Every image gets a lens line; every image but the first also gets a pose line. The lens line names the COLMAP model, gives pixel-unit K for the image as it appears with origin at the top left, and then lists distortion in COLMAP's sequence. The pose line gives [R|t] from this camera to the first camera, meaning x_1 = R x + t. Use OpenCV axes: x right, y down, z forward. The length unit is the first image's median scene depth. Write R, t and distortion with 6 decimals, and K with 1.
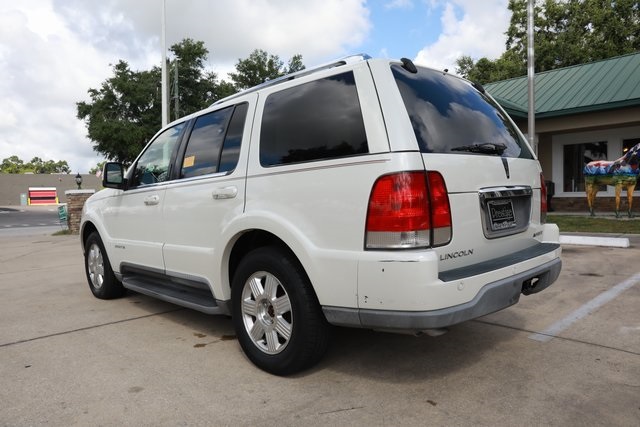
lens RADIAL K [[456.9, 0, 319.2], [0, 456.9, 213.3], [0, 0, 1]] dist [-0.035162, 0.000871]
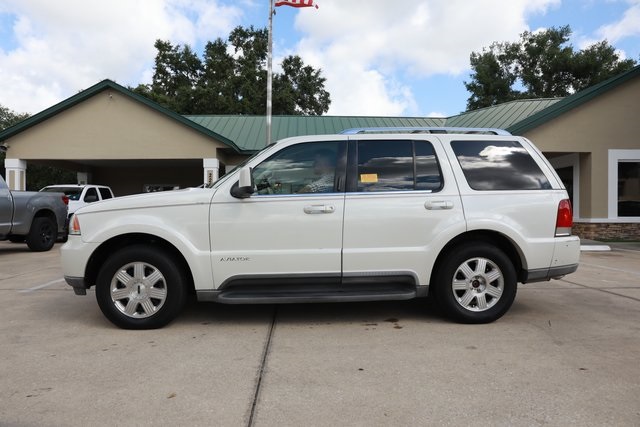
lens RADIAL K [[445.0, 0, 320.0], [0, 445.0, 213.5], [0, 0, 1]] dist [-0.100270, 0.088235]
pose [[0.633802, 0.026283, 0.773049, -1.438194], [0.013640, 0.998887, -0.045144, 0.034894], [-0.773375, 0.039156, 0.632738, 0.421889]]
